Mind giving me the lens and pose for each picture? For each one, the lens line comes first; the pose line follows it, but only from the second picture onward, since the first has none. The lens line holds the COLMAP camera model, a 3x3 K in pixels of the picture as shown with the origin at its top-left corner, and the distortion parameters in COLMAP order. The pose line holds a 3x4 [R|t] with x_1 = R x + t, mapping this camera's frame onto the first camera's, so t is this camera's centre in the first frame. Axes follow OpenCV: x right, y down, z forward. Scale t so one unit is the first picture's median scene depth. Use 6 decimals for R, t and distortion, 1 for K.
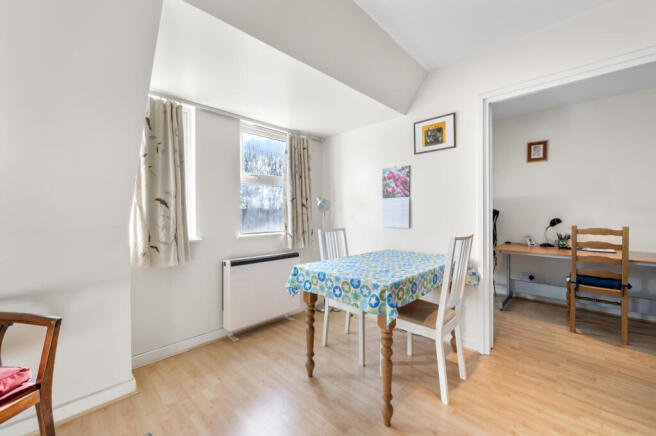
lens RADIAL K [[259.2, 0, 328.7], [0, 259.2, 214.6], [0, 0, 1]] dist [0.000206, 0.000036]
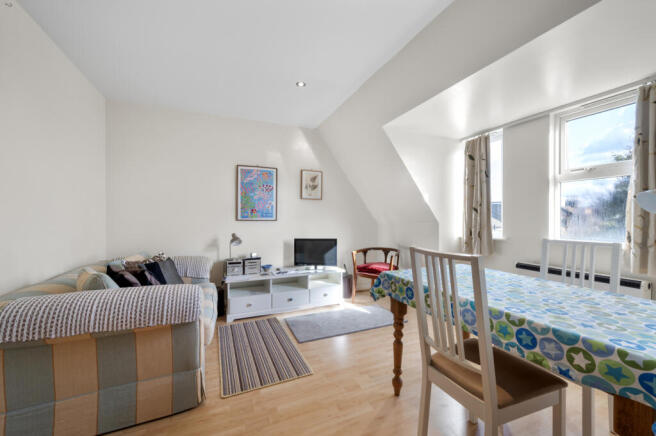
lens RADIAL K [[258.0, 0, 330.4], [0, 258.0, 219.5], [0, 0, 1]] dist [0.001347, 0.000214]
pose [[-0.374001, 0.005413, -0.927412, 0.892564], [-0.005619, 0.999951, 0.008102, 0.000618], [0.927411, 0.008241, -0.373953, 0.714496]]
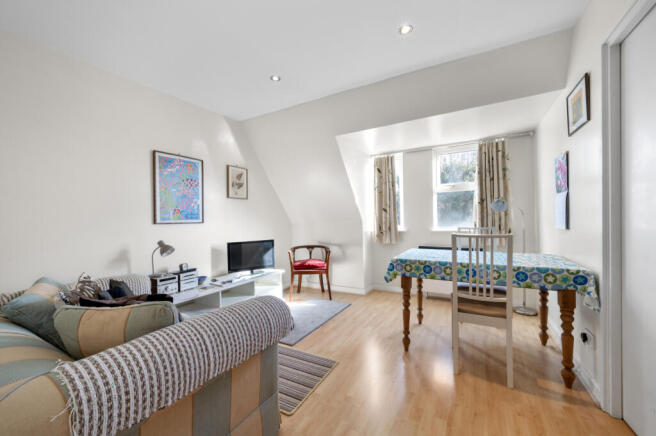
lens RADIAL K [[258.0, 0, 330.4], [0, 258.0, 219.5], [0, 0, 1]] dist [0.001347, 0.000214]
pose [[0.257657, 0.000317, -0.966236, 0.998108], [0.013425, 0.999902, 0.003908, 0.008804], [0.966143, -0.013979, 0.257627, 0.106029]]
